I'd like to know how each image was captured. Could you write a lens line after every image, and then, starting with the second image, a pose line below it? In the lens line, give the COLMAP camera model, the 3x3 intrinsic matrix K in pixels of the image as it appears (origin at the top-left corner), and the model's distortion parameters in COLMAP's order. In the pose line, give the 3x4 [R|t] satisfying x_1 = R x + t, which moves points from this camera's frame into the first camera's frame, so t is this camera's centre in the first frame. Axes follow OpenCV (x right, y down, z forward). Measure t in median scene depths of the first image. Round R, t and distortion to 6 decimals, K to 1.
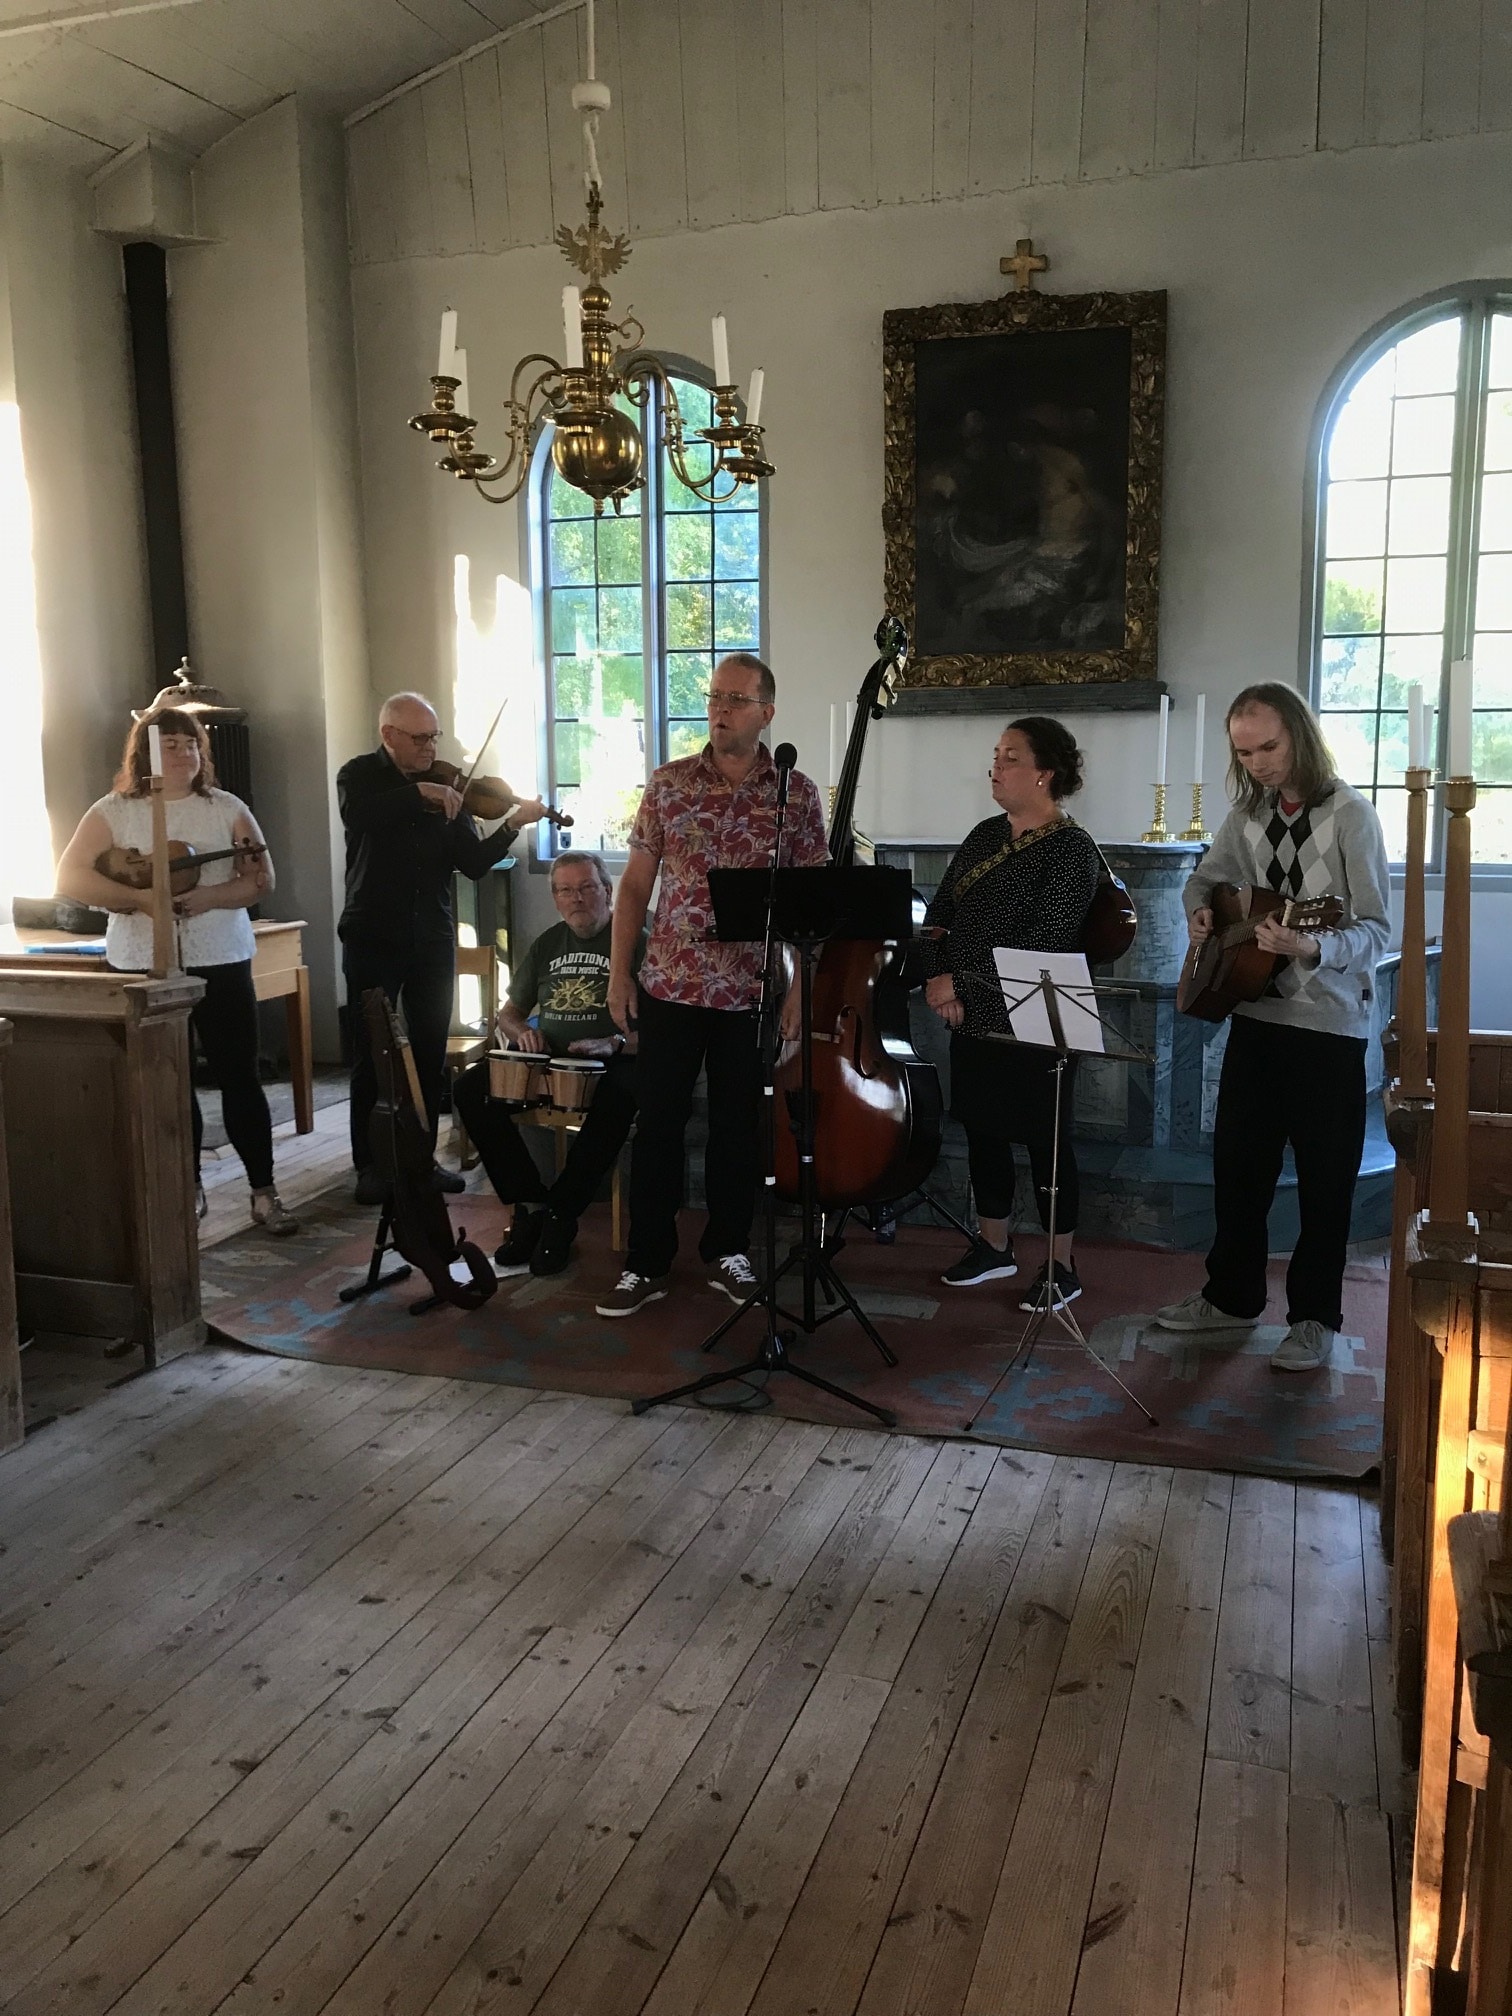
lens RADIAL K [[1672.8, 0, 760.2], [0, 1672.8, 1009.3], [0, 0, 1]] dist [0.008509, -0.004668]
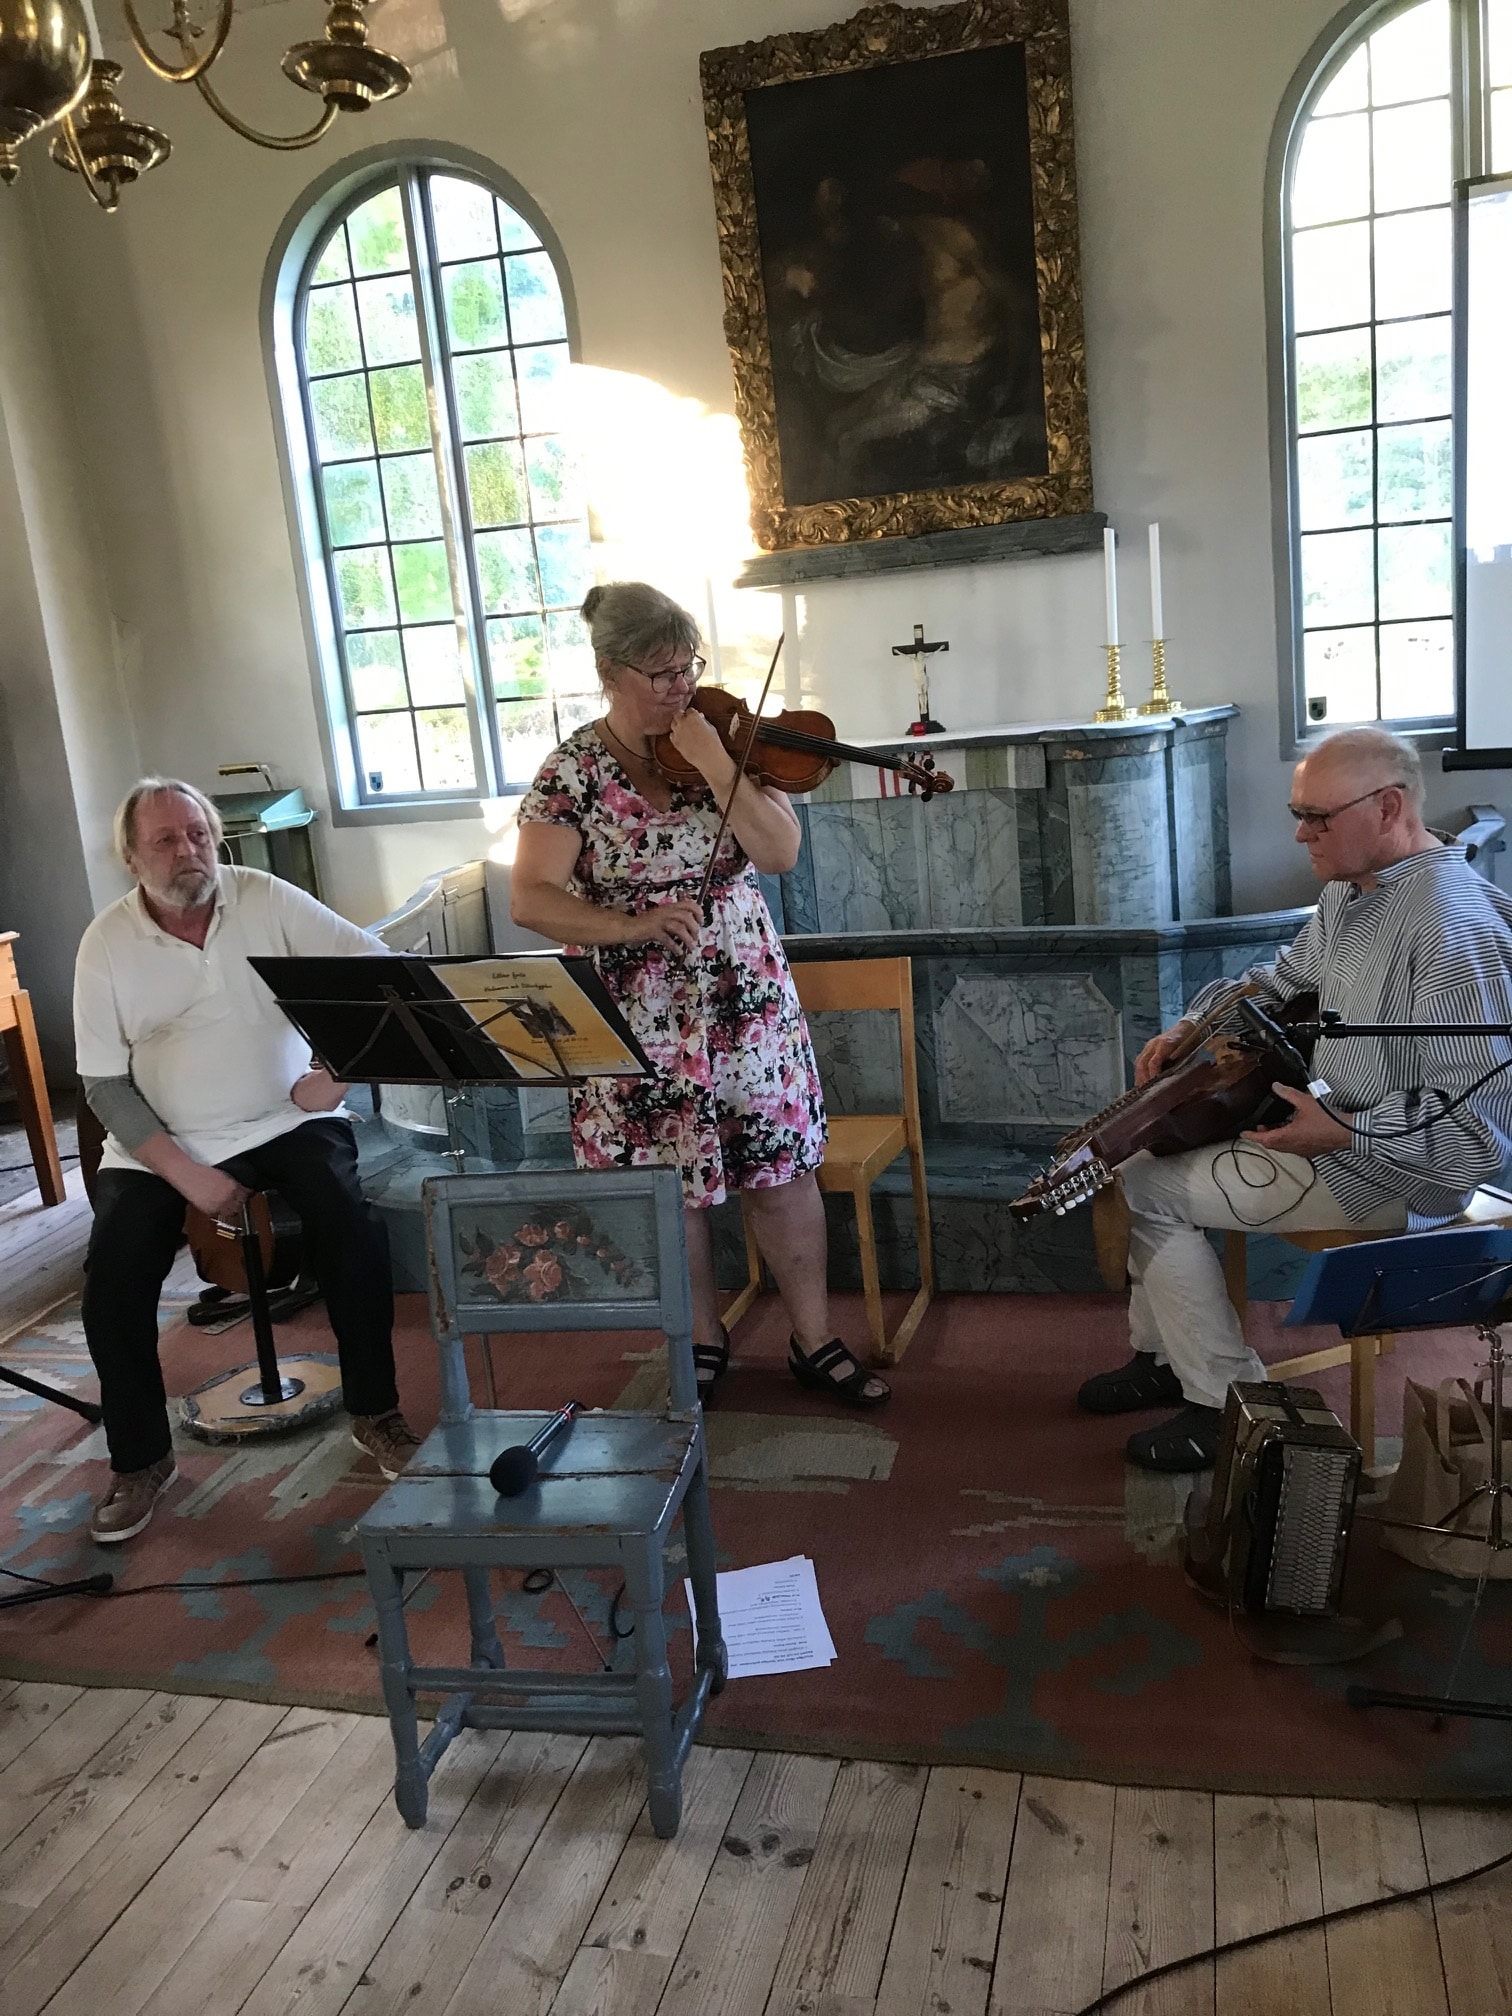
lens RADIAL K [[1672.8, 0, 756.8], [0, 1672.8, 1004.1], [0, 0, 1]] dist [0.008509, -0.004668]
pose [[0.994182, -0.100456, 0.038868, 0.027266], [0.097831, 0.993116, 0.064412, -0.034155], [-0.045071, -0.060234, 0.997166, 0.215612]]
